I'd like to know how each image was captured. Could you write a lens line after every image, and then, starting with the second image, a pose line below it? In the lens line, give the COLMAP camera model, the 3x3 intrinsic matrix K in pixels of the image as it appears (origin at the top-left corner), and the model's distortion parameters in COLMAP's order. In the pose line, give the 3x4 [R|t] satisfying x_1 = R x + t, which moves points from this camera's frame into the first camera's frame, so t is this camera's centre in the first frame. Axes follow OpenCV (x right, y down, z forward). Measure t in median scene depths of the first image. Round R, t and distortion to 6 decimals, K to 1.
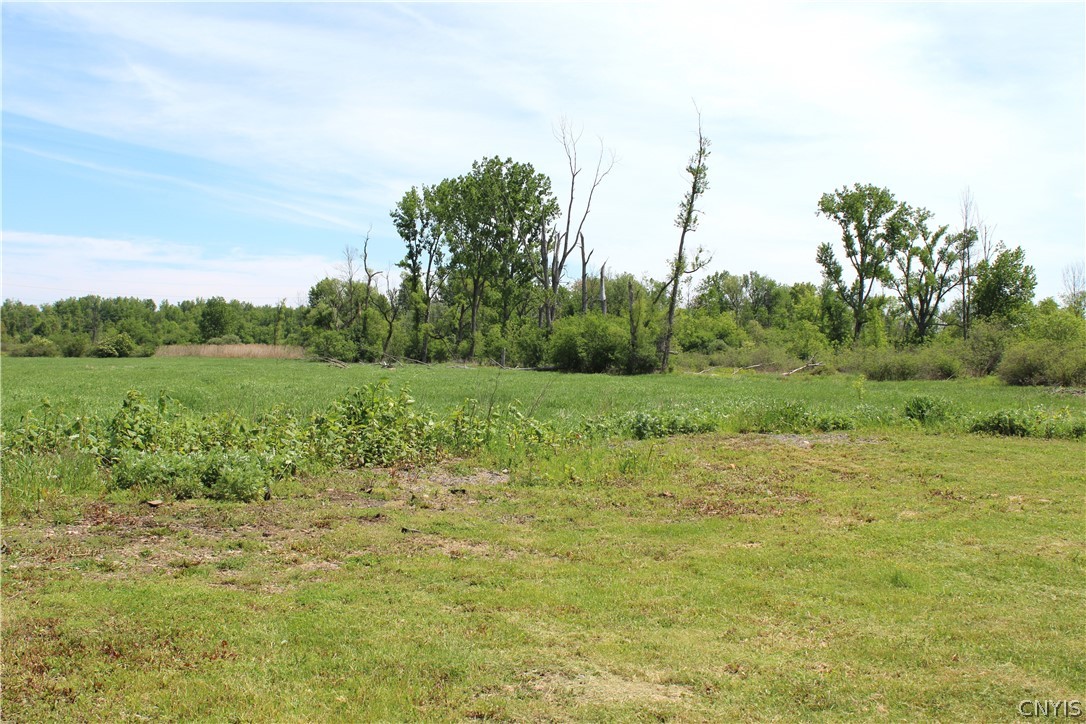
lens RADIAL K [[1417.8, 0, 541.5], [0, 1417.8, 362.3], [0, 0, 1]] dist [-0.017962, 0.000000]
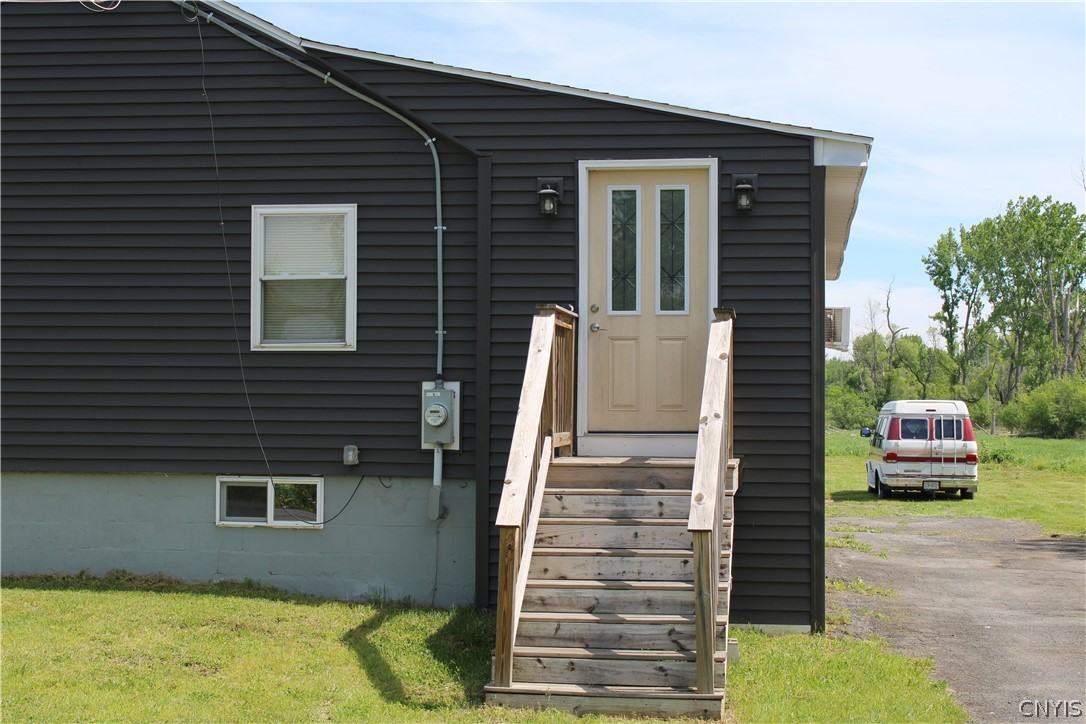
lens RADIAL K [[1964.2, 0, 543.2], [0, 1964.2, 357.9], [0, 0, 1]] dist [0.074870, 0.000000]
pose [[0.939748, -0.015875, -0.341500, 0.089417], [0.003218, 0.999288, -0.037598, 0.000999], [0.341854, 0.034233, 0.939129, -0.229626]]
